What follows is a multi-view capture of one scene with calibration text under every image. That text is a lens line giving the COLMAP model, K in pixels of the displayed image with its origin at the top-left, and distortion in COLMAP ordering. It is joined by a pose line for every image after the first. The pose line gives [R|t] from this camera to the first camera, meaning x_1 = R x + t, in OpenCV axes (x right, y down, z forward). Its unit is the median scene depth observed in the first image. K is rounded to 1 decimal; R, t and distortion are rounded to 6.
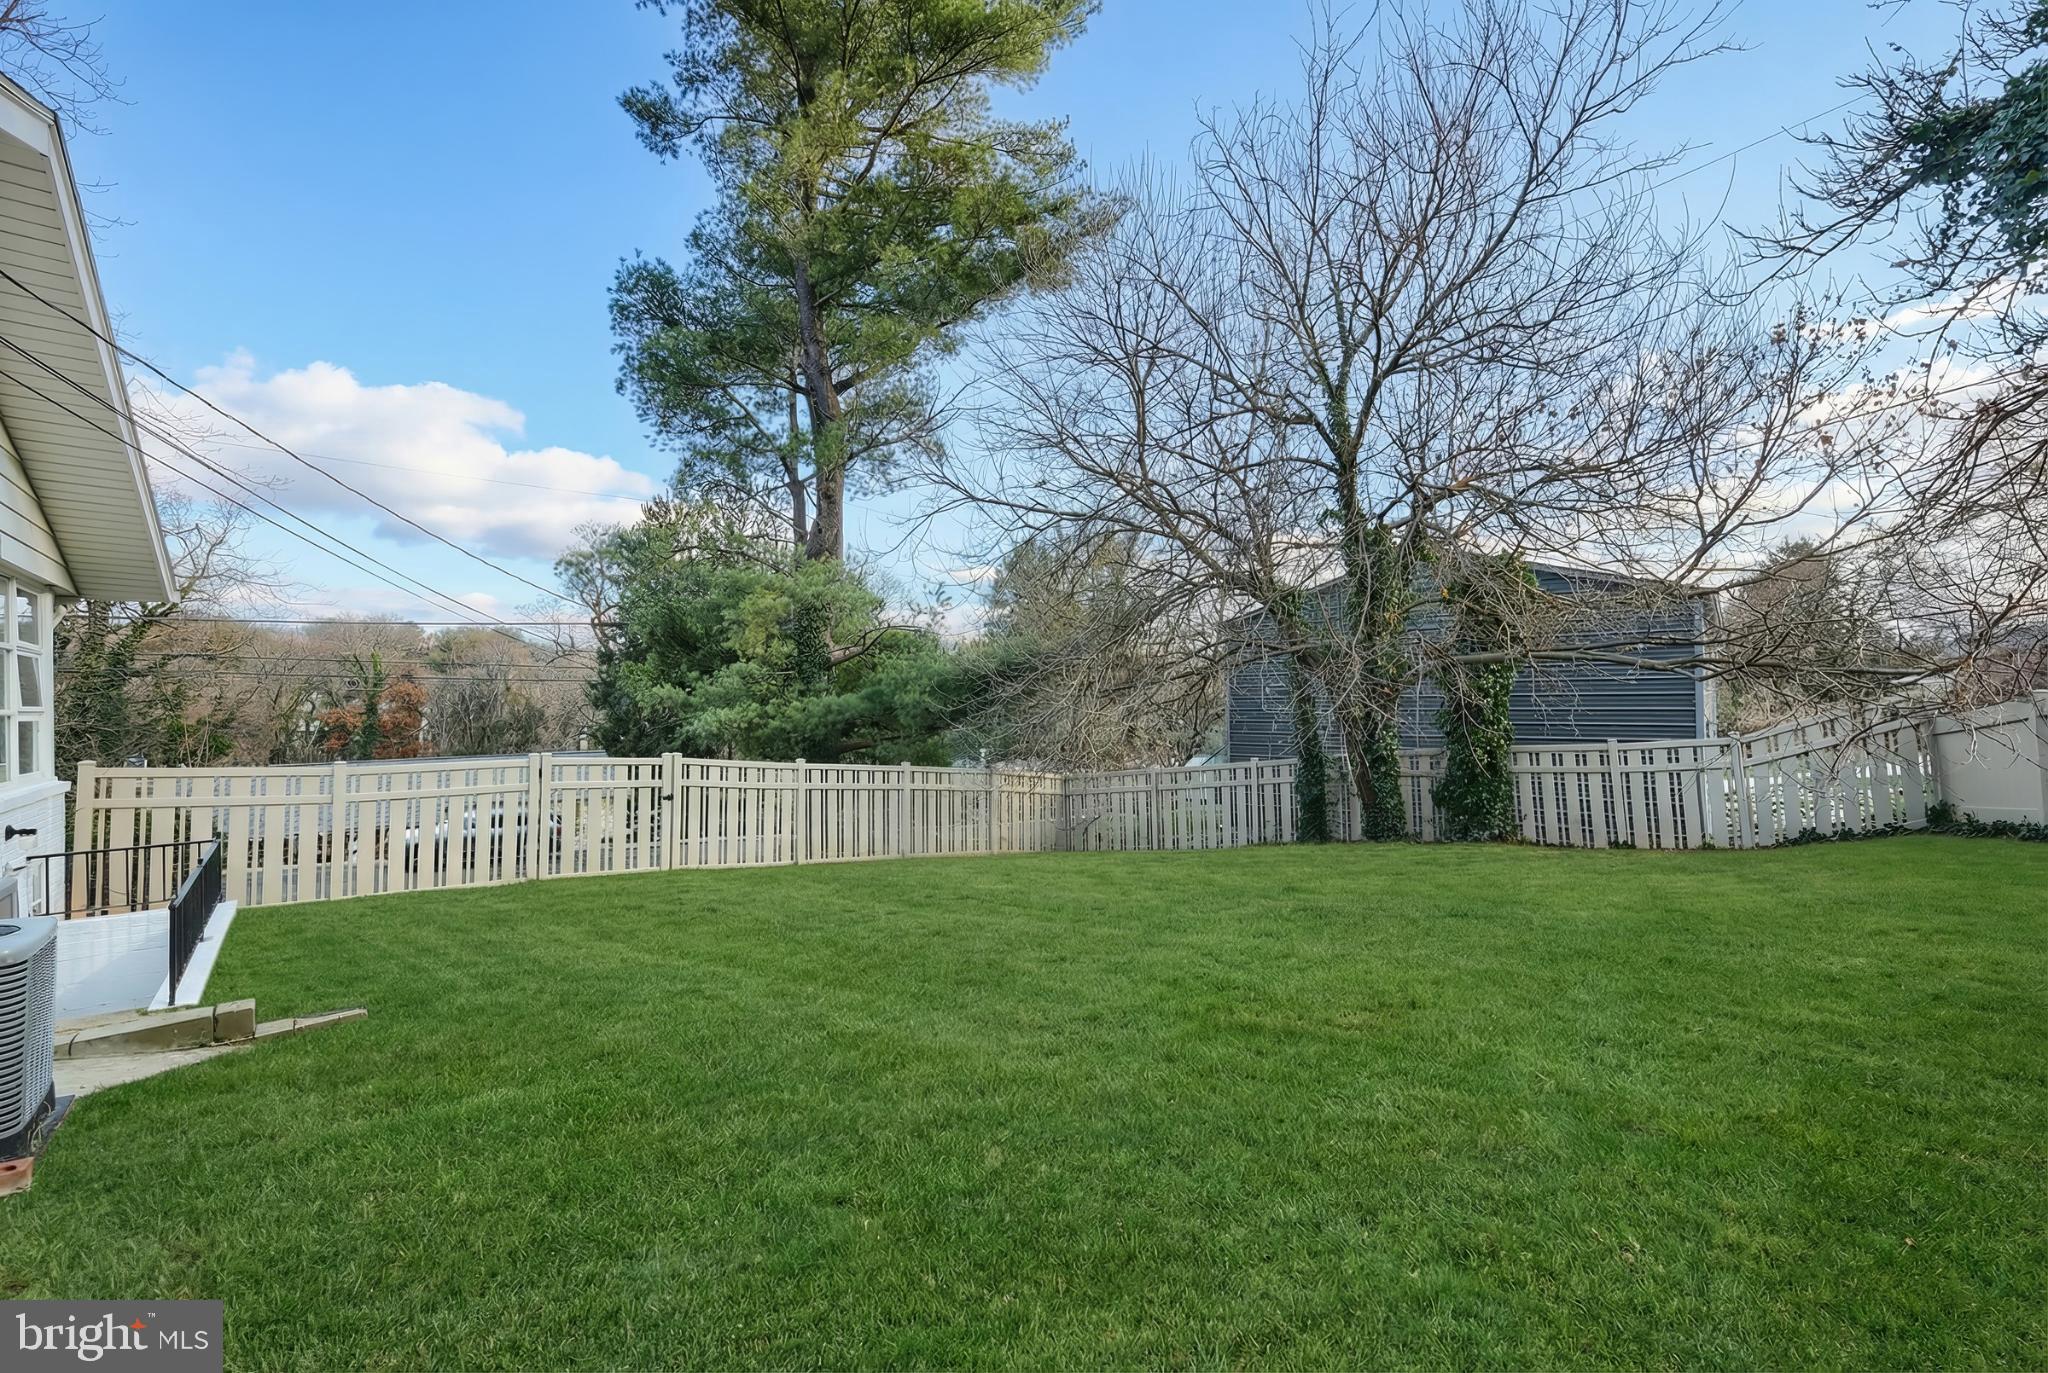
lens RADIAL K [[845.5, 0, 1024.0], [0, 845.5, 686.5], [0, 0, 1]] dist [-0.001308, 0.000047]
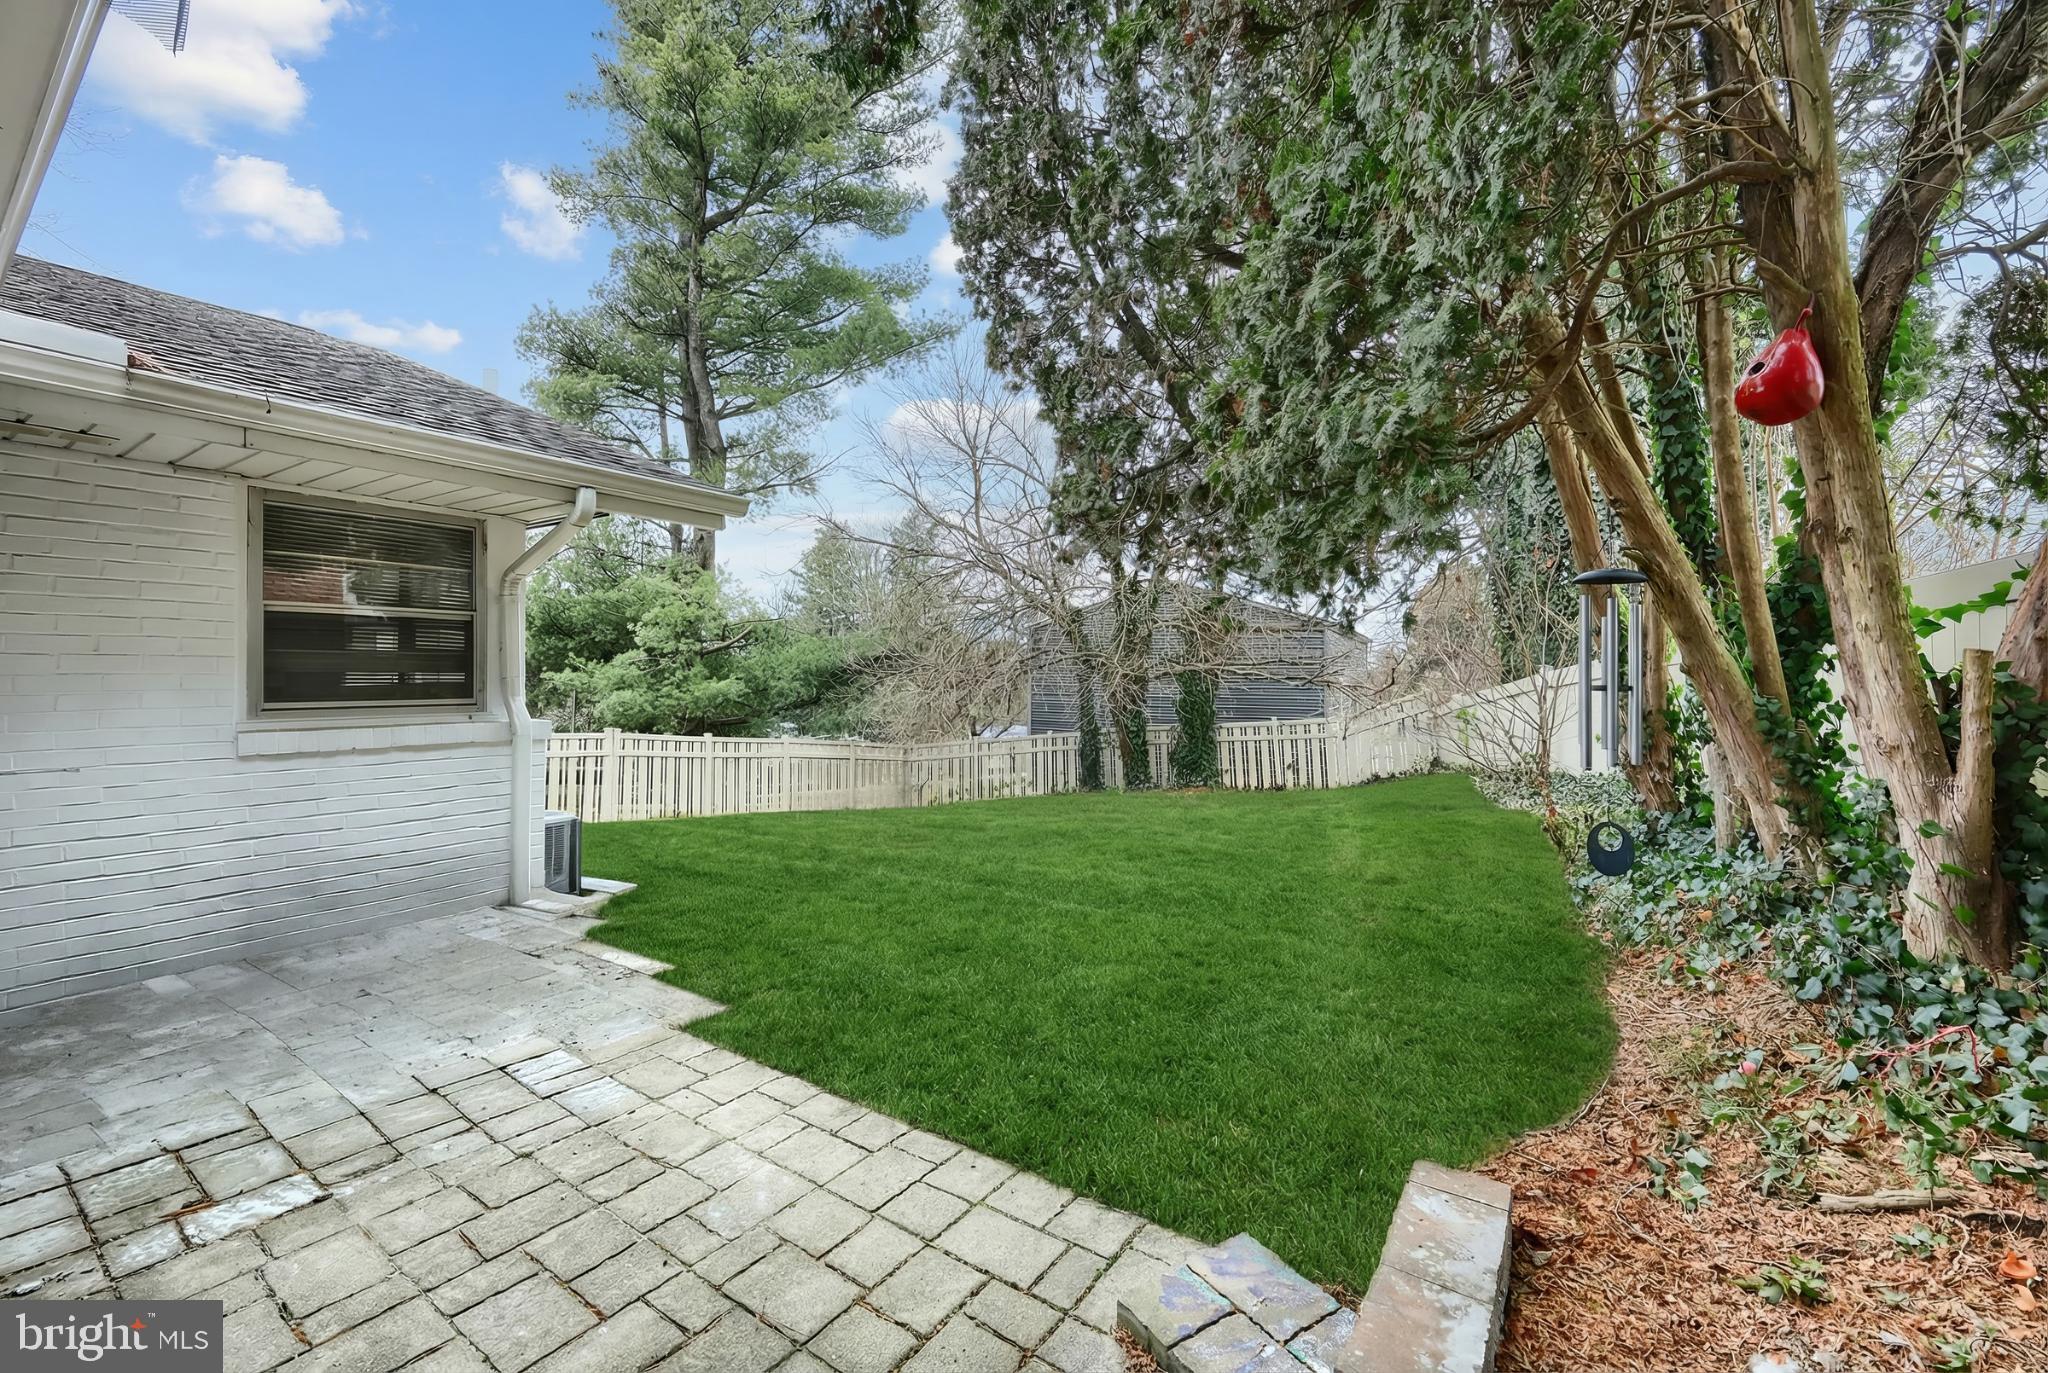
lens RADIAL K [[845.5, 0, 1024.0], [0, 845.5, 686.5], [0, 0, 1]] dist [-0.001308, 0.000047]
pose [[0.970268, 0.009325, 0.241854, -0.106533], [-0.016502, 0.999481, 0.027668, -0.026766], [-0.241470, -0.030837, 0.969918, -0.333750]]
